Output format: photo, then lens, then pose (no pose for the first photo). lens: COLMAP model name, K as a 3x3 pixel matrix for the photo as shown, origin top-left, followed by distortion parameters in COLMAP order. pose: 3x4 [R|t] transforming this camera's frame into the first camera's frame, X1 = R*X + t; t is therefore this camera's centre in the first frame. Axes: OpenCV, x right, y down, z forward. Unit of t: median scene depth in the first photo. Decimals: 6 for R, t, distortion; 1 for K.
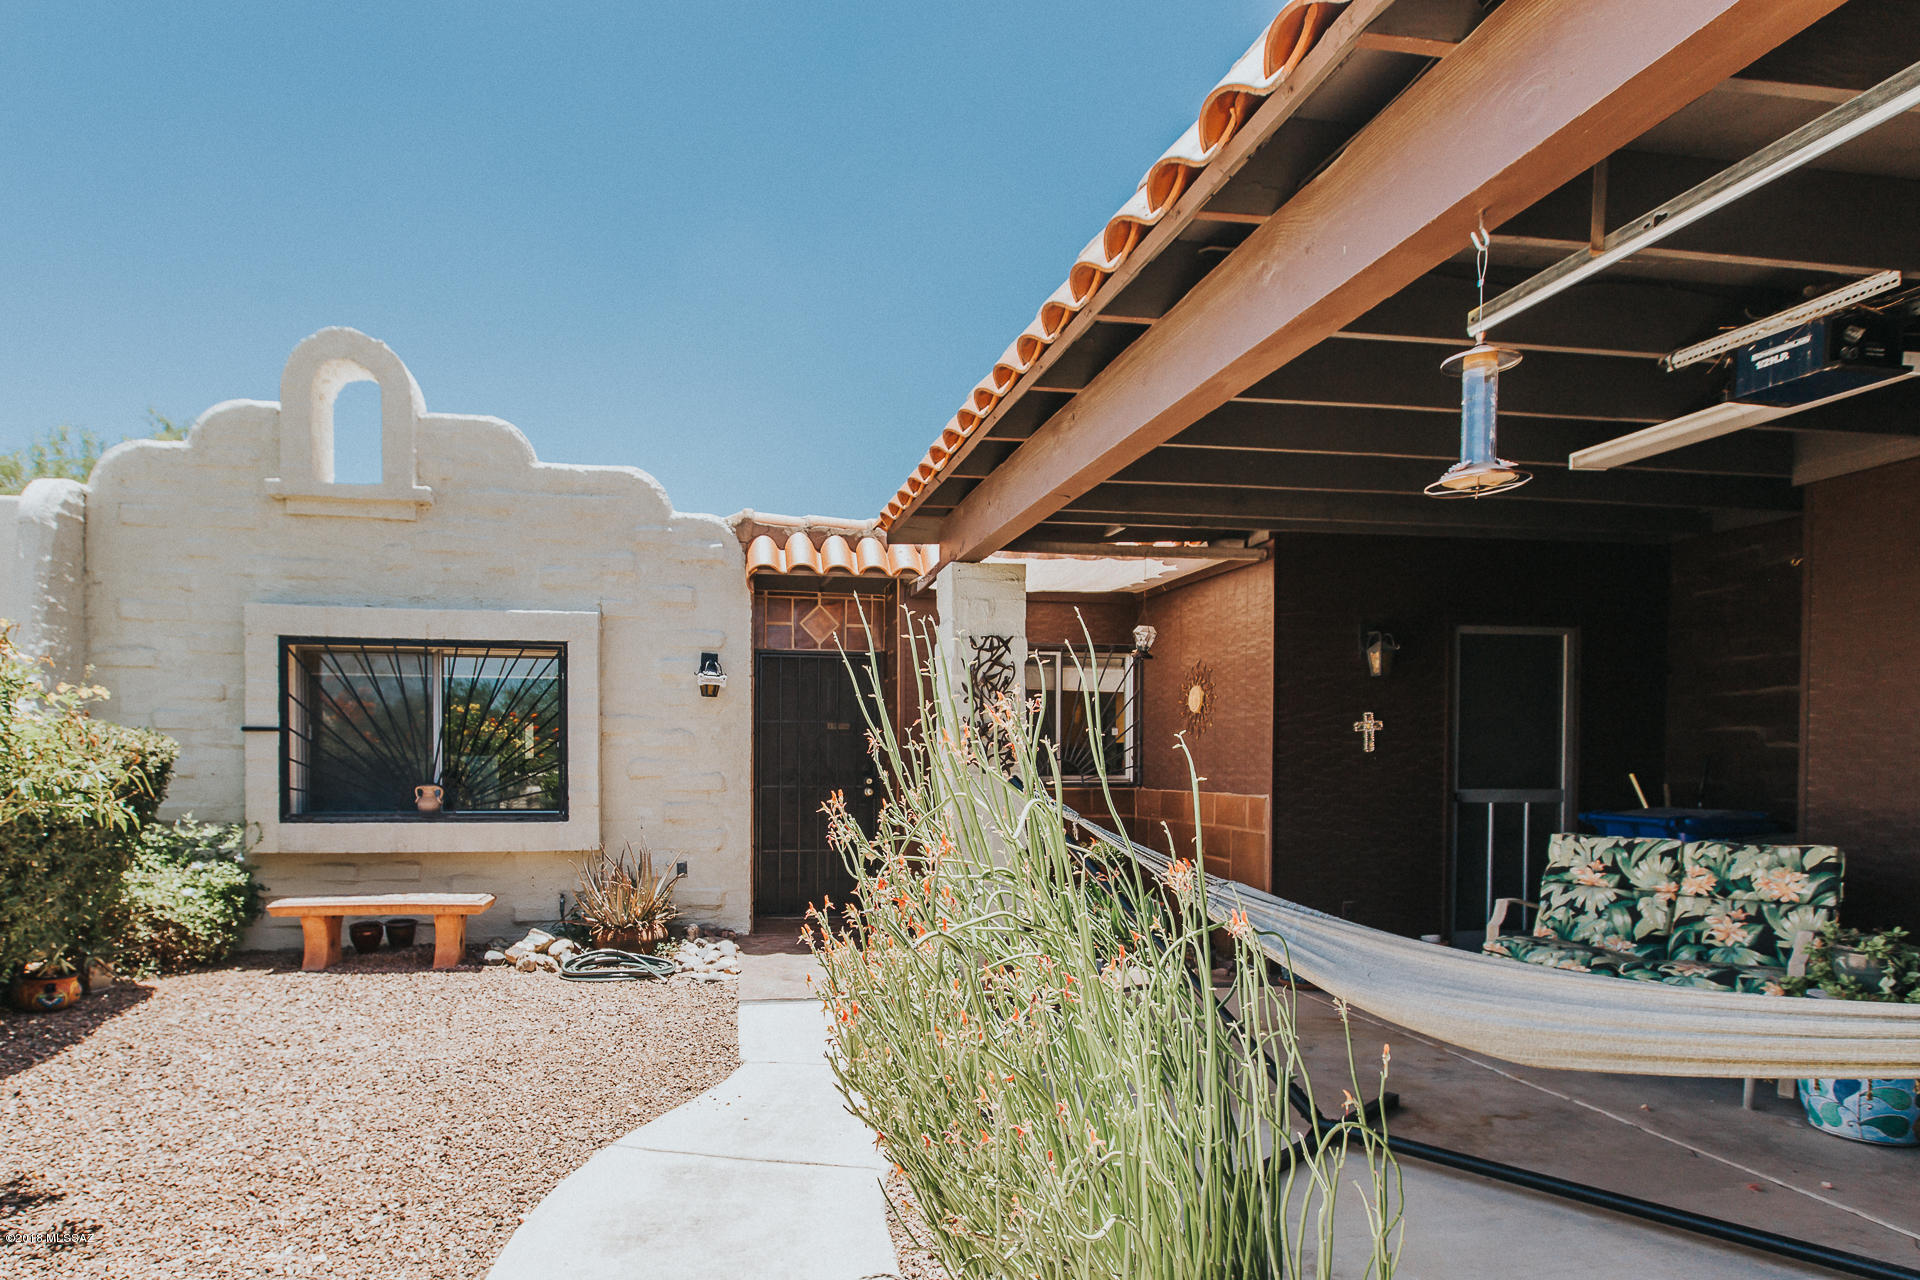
lens RADIAL K [[1042.4, 0, 847.7], [0, 1042.4, 781.7], [0, 0, 1]] dist [0.006751, 0.002248]
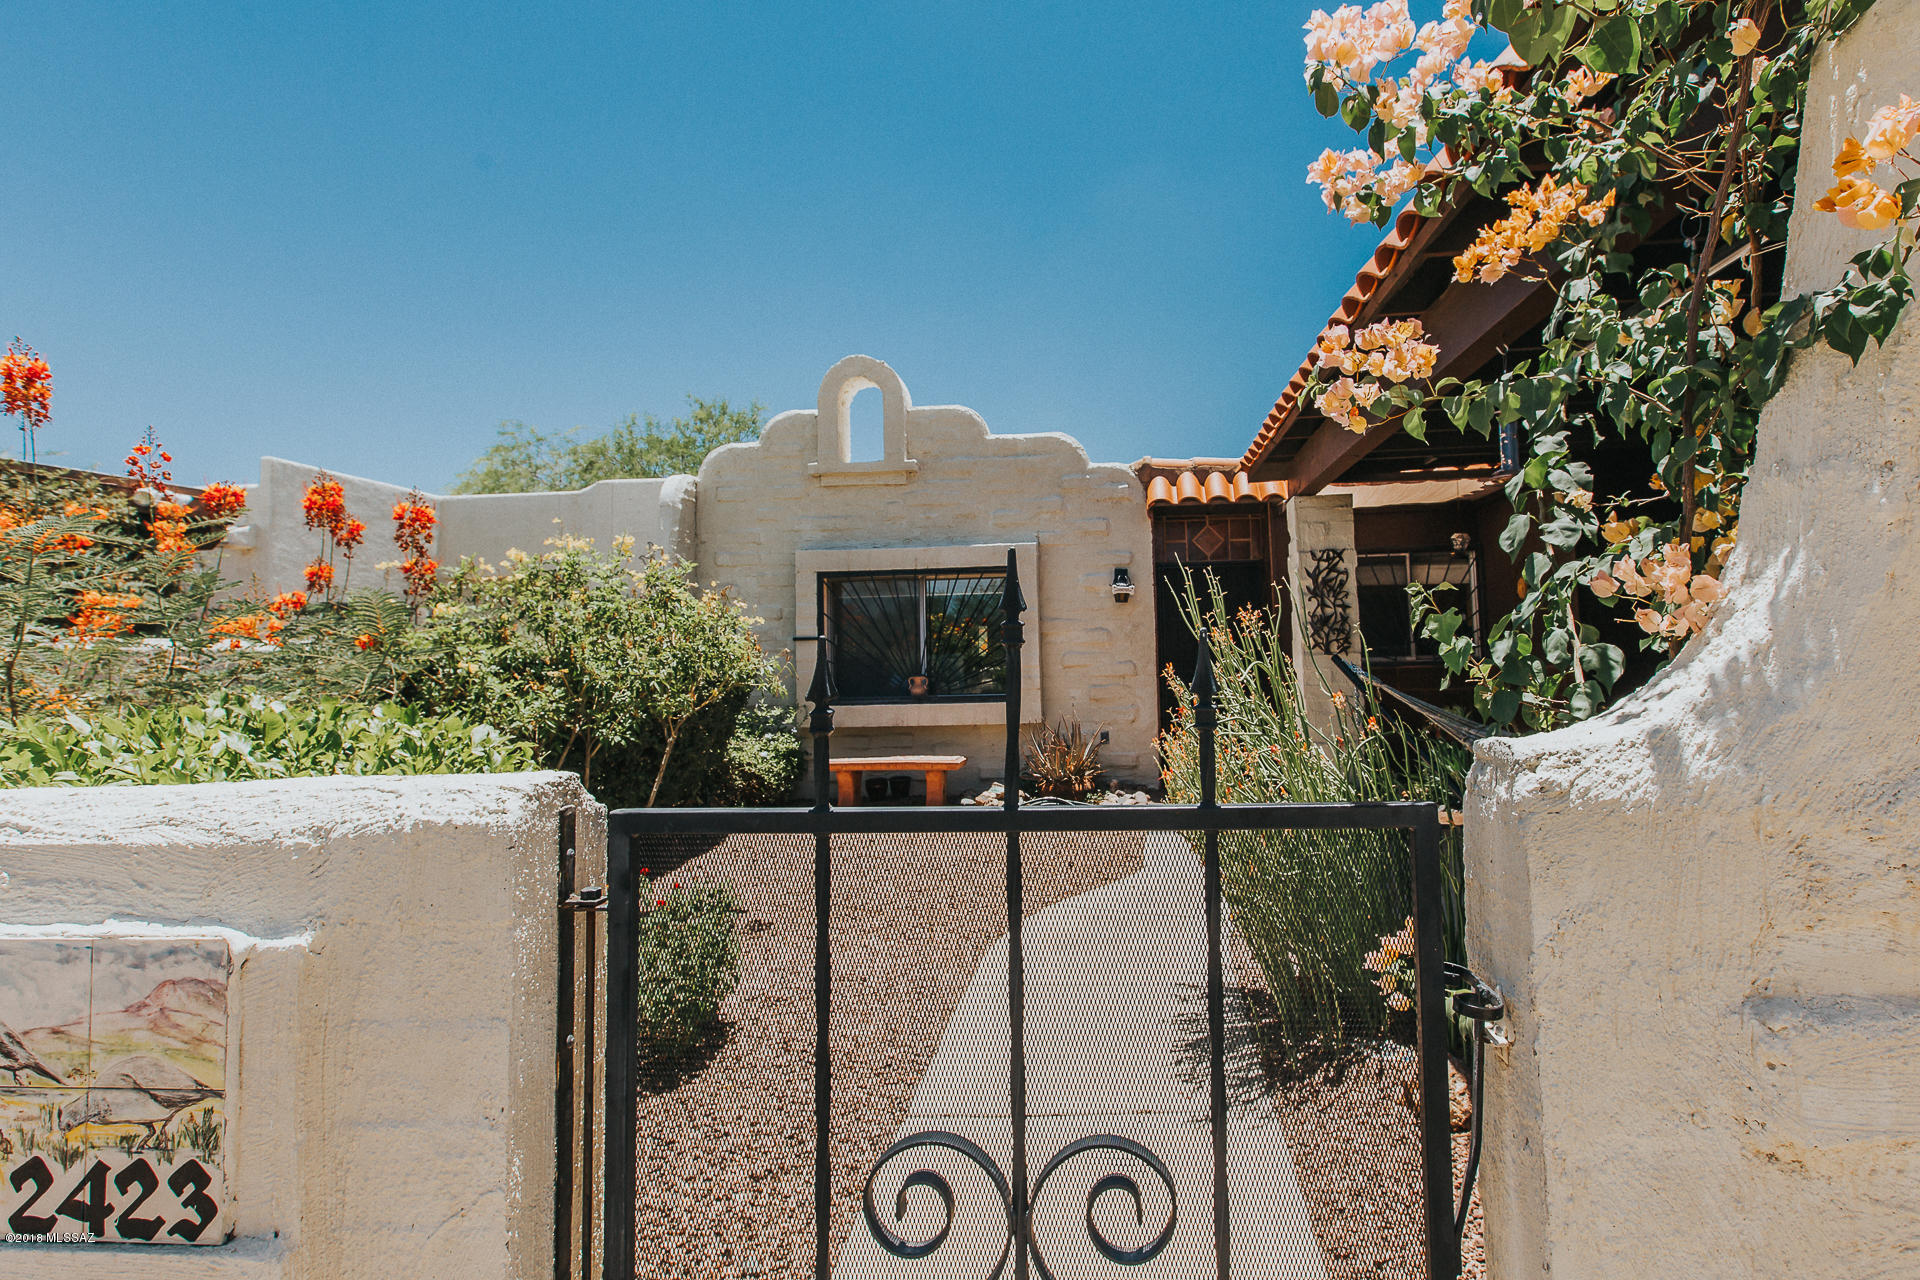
lens RADIAL K [[1002.3, 0, 1042.9], [0, 1002.3, 590.9], [0, 0, 1]] dist [0.006687, -0.000557]
pose [[0.973803, -0.044074, -0.223079, 0.052548], [0.025165, 0.995898, -0.086909, 0.010518], [0.225995, 0.079019, 0.970918, -0.239953]]
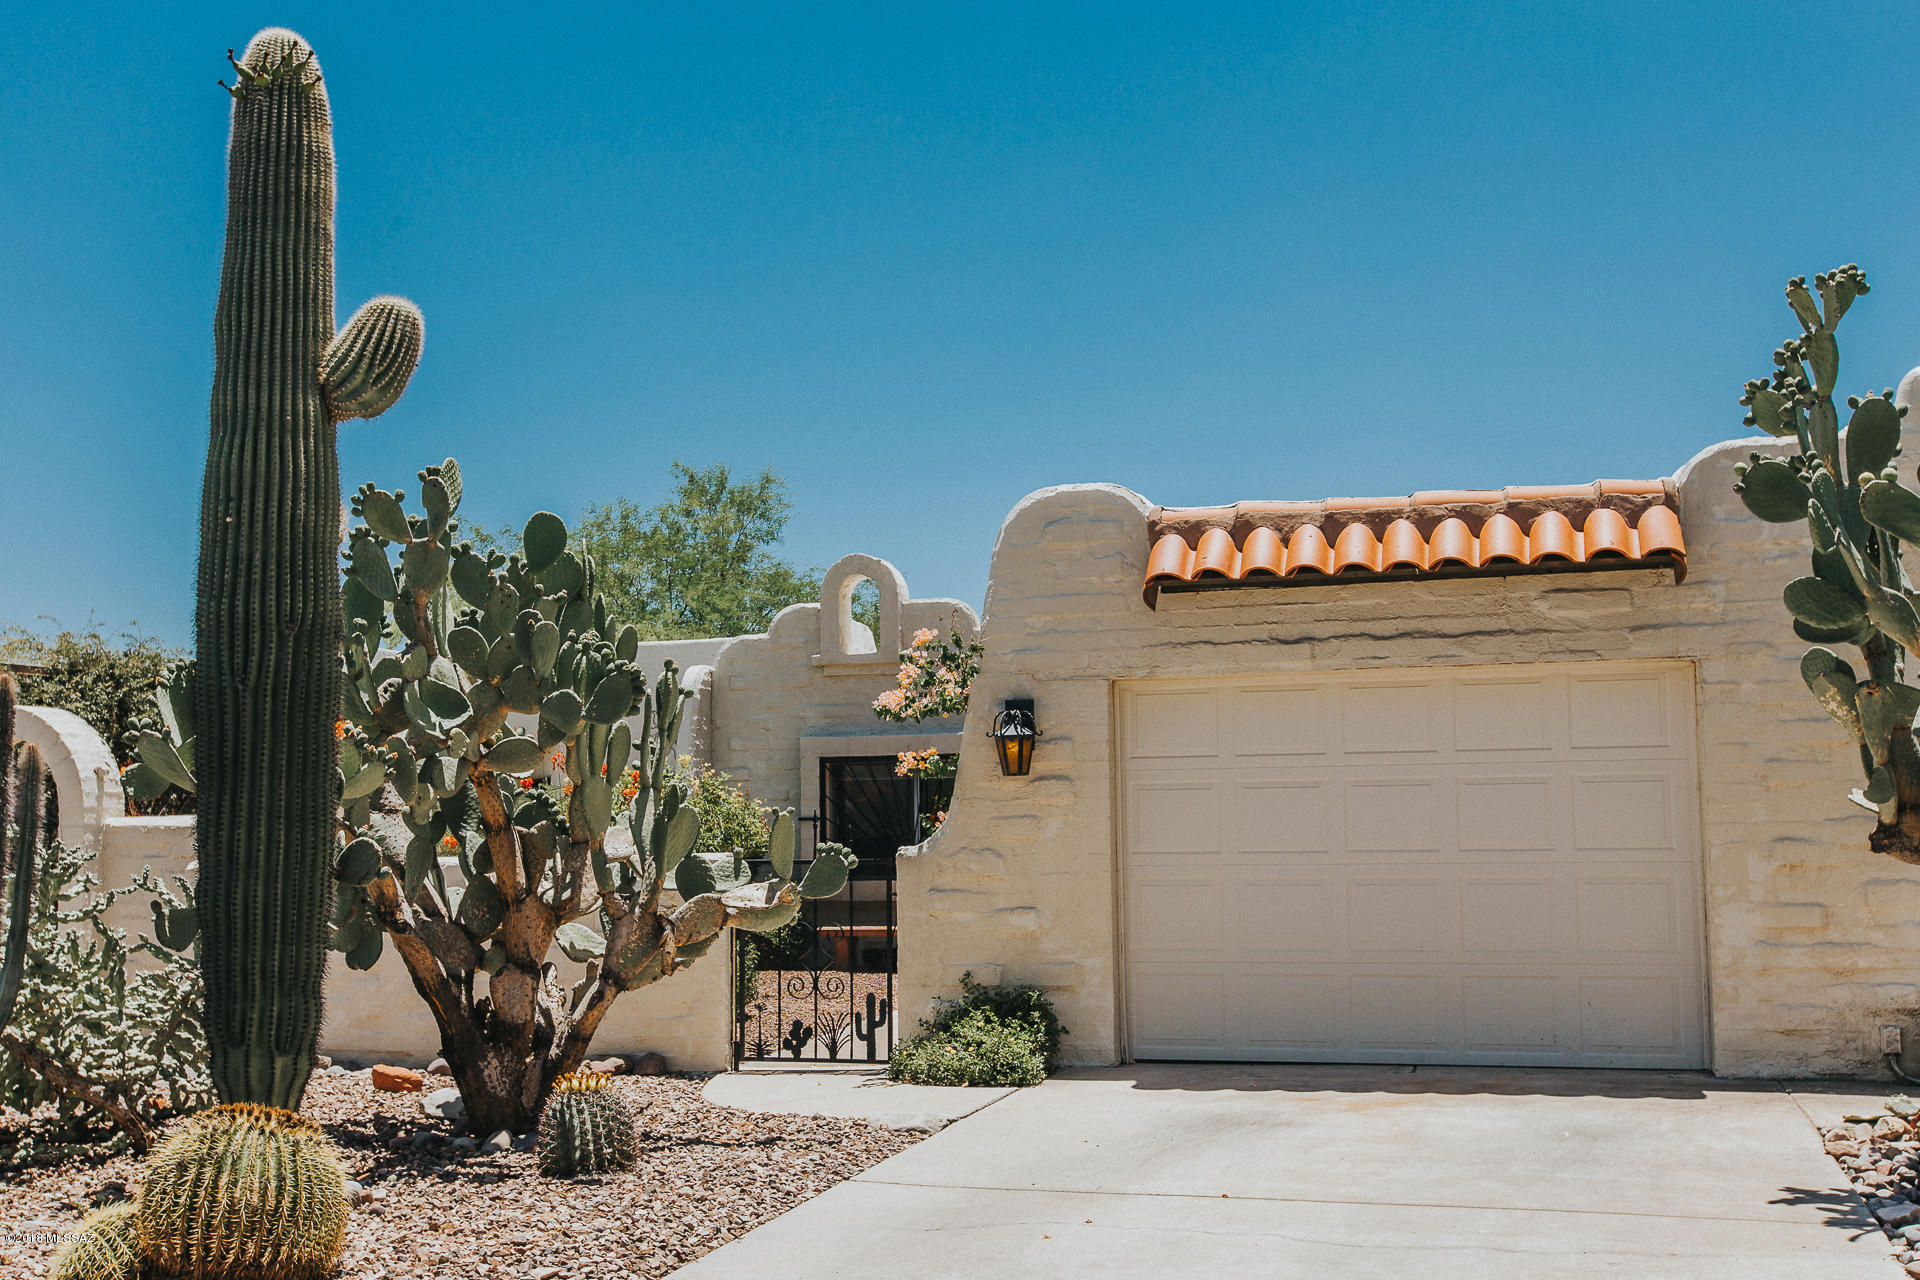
lens RADIAL K [[1978.8, 0, 958.8], [0, 1978.8, 634.8], [0, 0, 1]] dist [-0.012373, 0.000000]
pose [[0.917163, -0.063227, -0.393464, 0.777258], [0.012296, 0.991353, -0.130642, 0.062156], [0.398322, 0.114982, 0.910010, -1.543946]]
